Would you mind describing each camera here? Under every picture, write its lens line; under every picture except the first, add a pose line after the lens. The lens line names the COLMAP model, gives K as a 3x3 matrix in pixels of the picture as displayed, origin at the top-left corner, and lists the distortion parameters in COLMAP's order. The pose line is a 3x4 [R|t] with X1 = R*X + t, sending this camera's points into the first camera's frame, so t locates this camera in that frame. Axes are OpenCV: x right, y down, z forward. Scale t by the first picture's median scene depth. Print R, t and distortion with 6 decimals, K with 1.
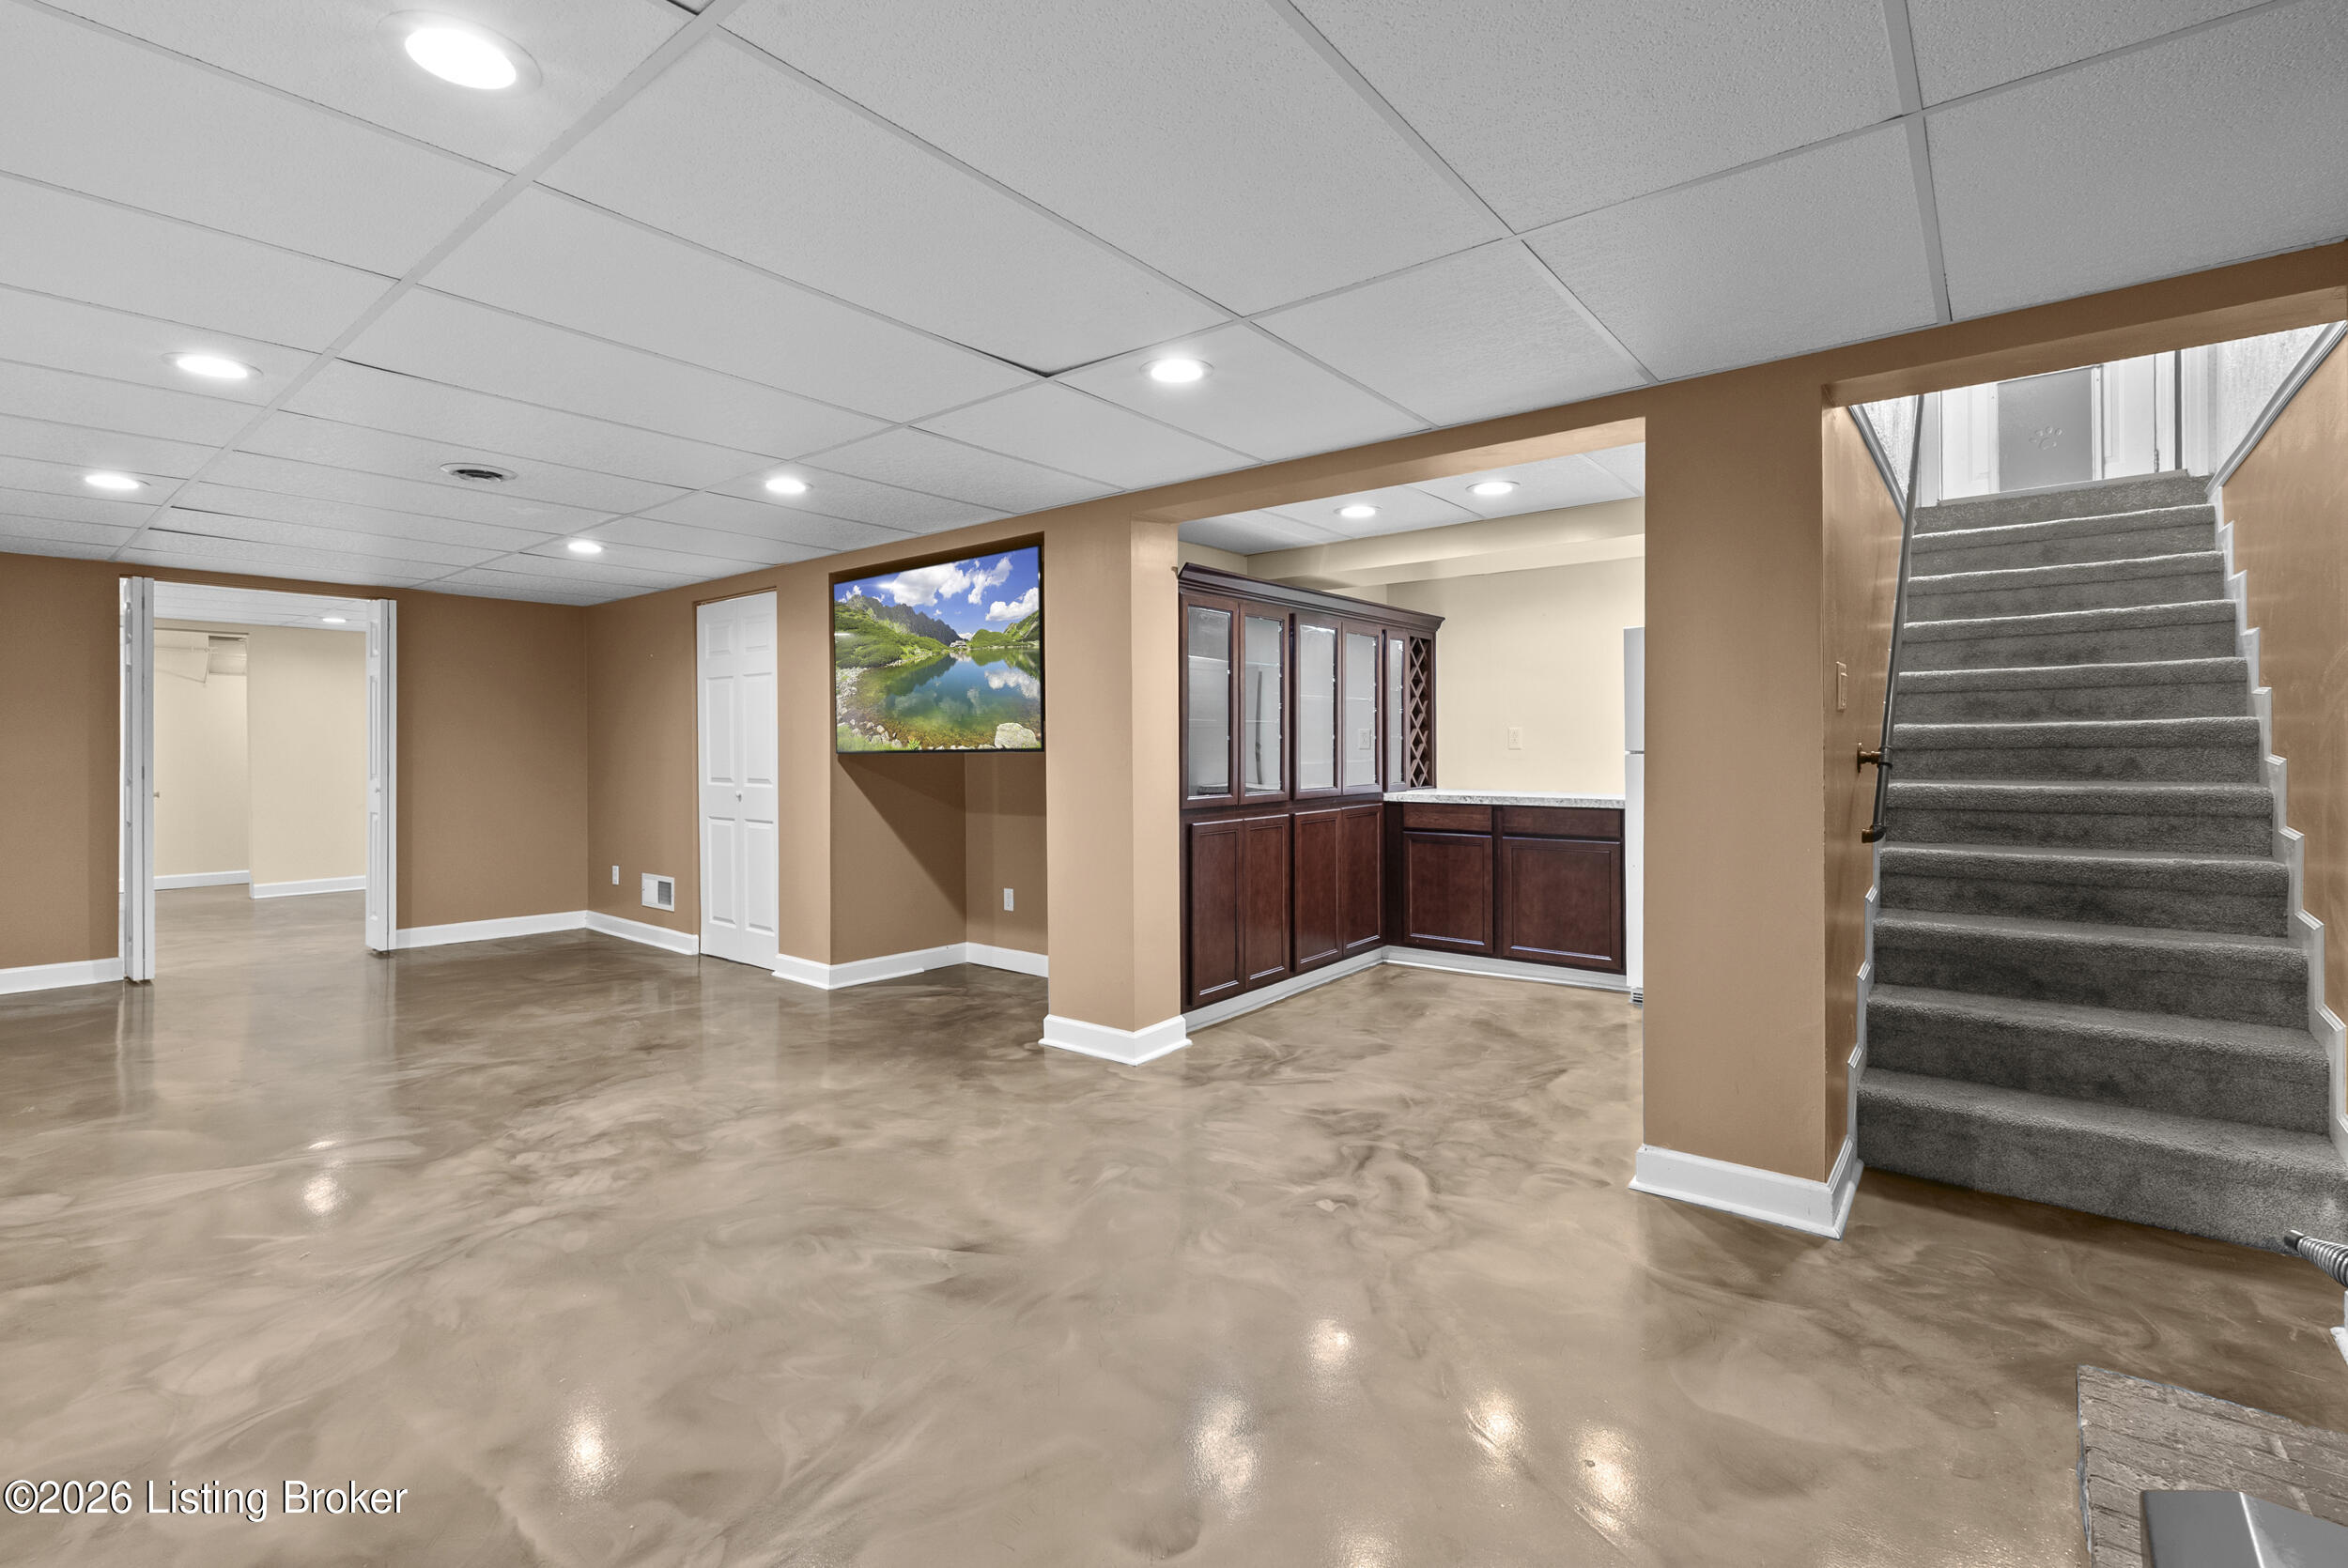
lens RADIAL K [[1037.1, 0, 1176.6], [0, 1037.1, 787.7], [0, 0, 1]] dist [-0.003006, -0.000543]
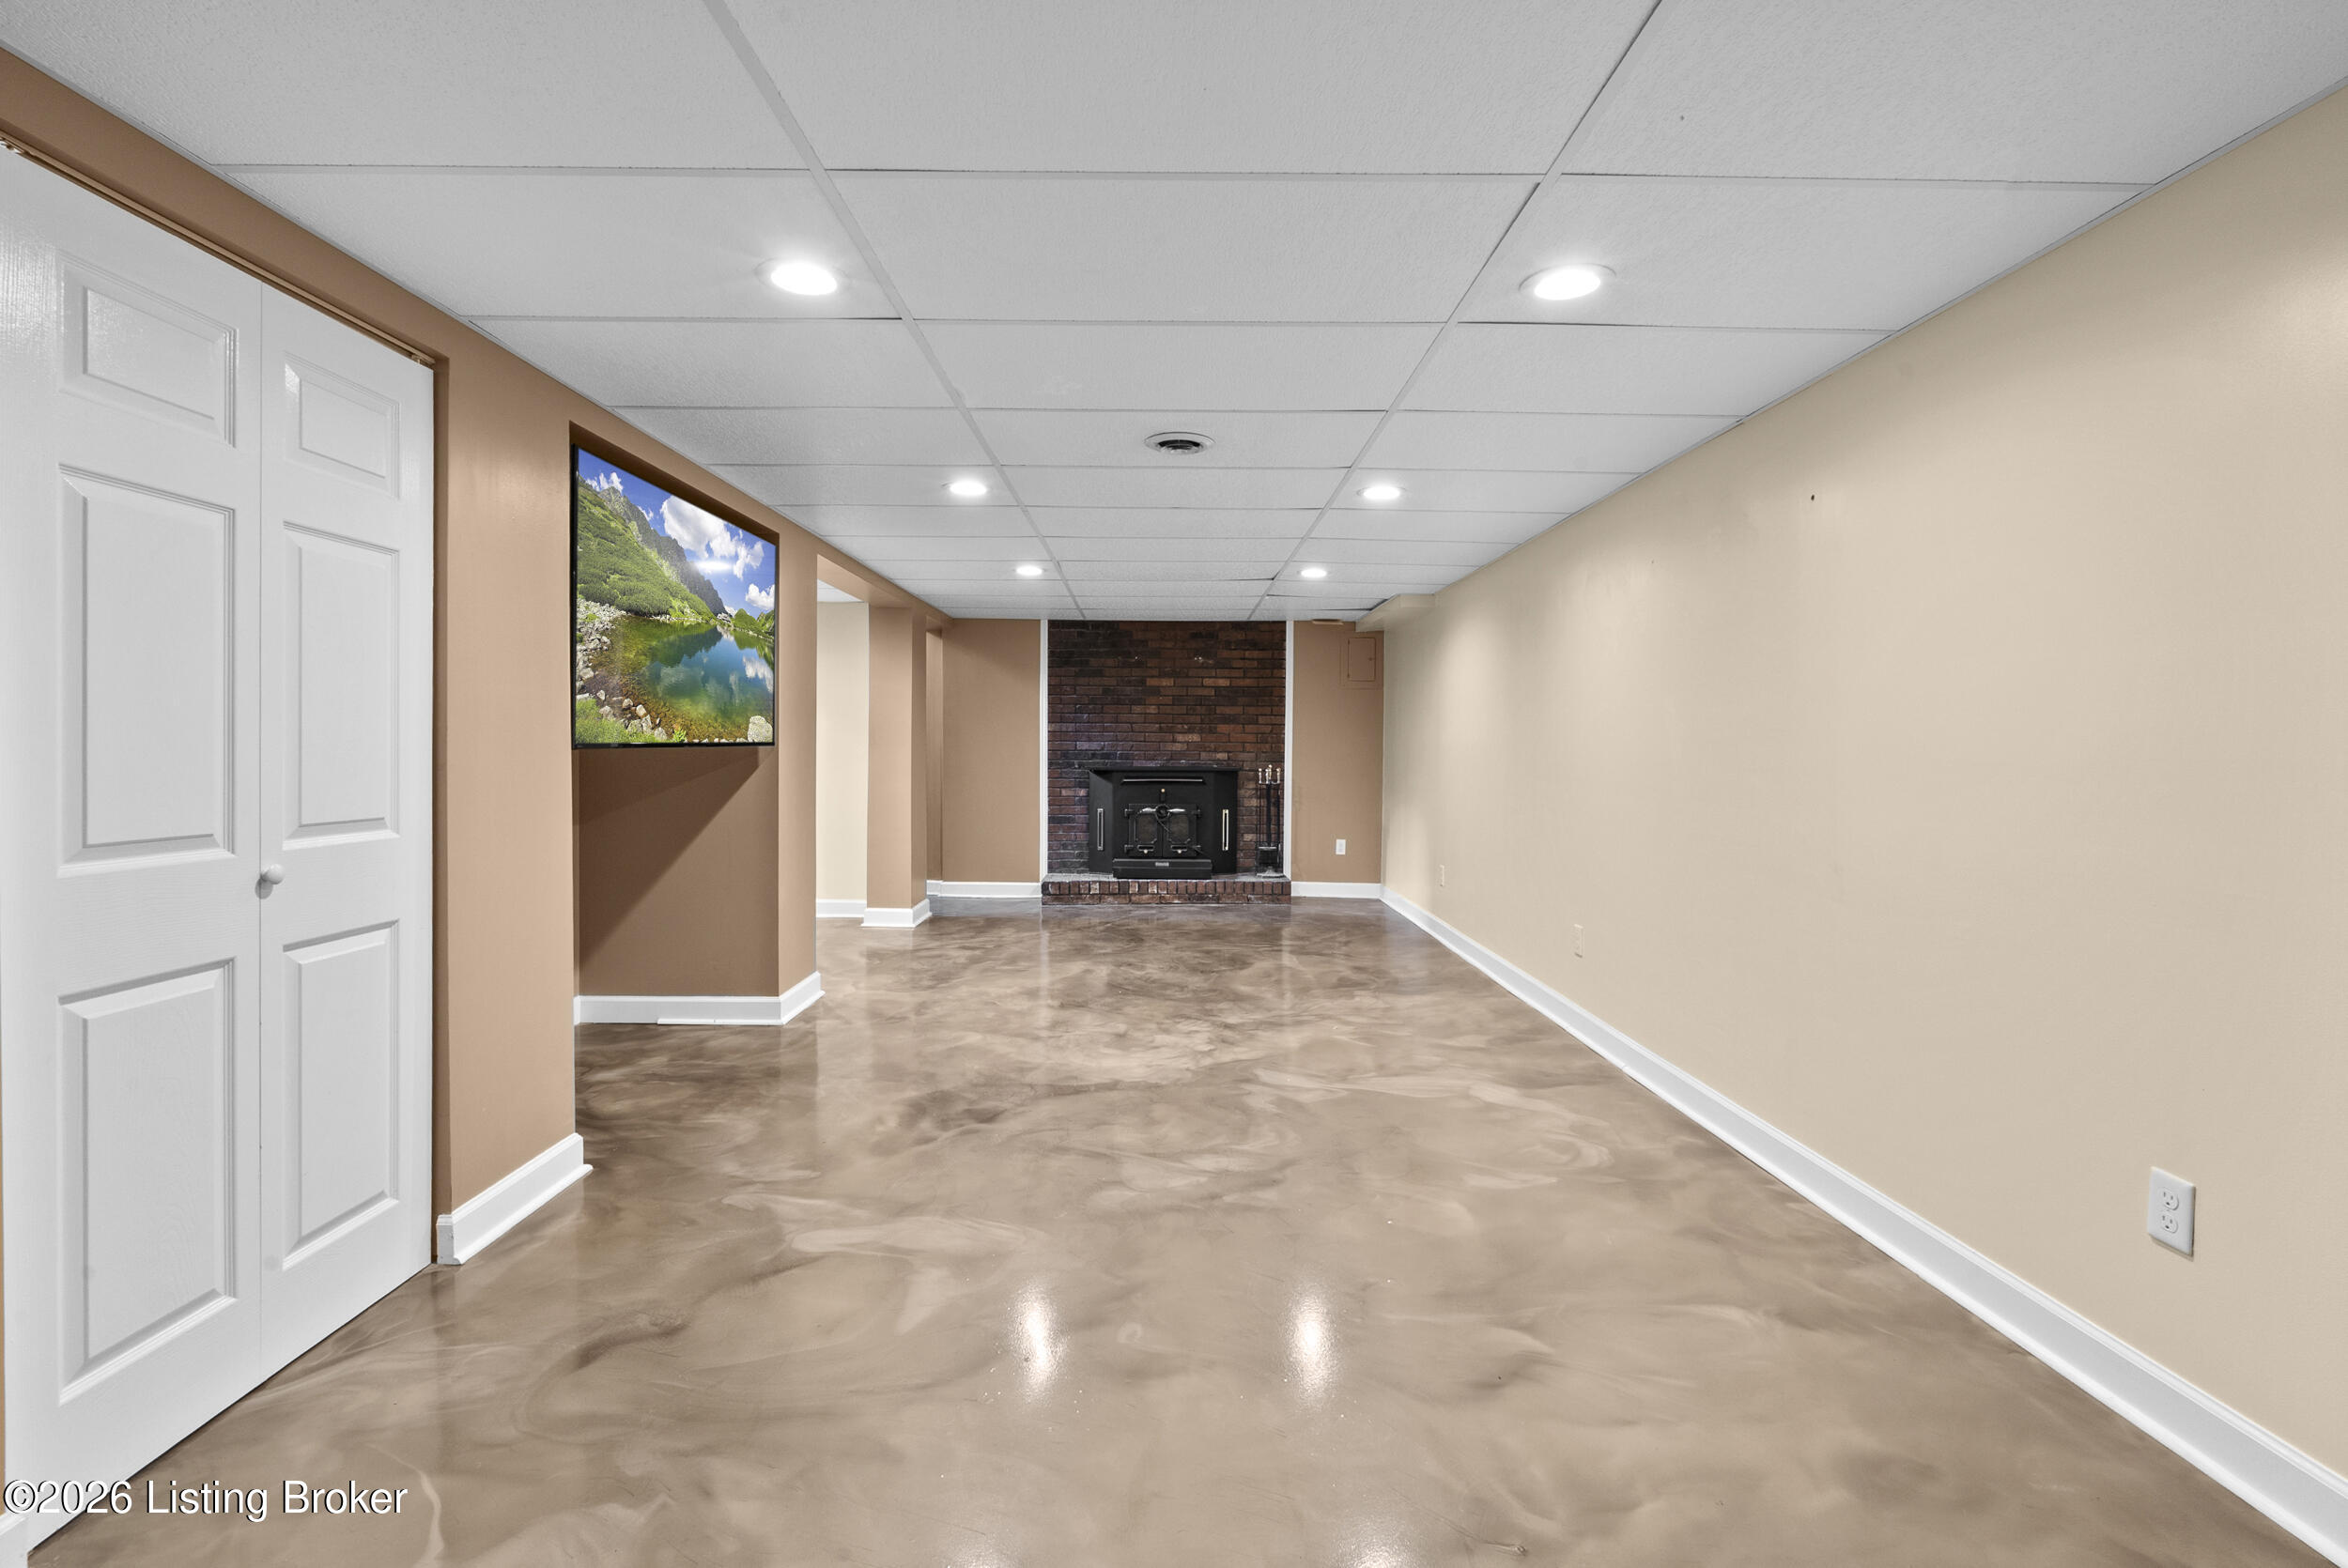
lens RADIAL K [[1037.1, 0, 1177.0], [0, 1037.1, 766.5], [0, 0, 1]] dist [-0.003006, -0.000543]
pose [[-0.628181, -0.009316, 0.778011, -1.052534], [0.033715, 0.998663, 0.039181, -0.037247], [-0.777336, 0.050844, -0.627027, 1.200193]]
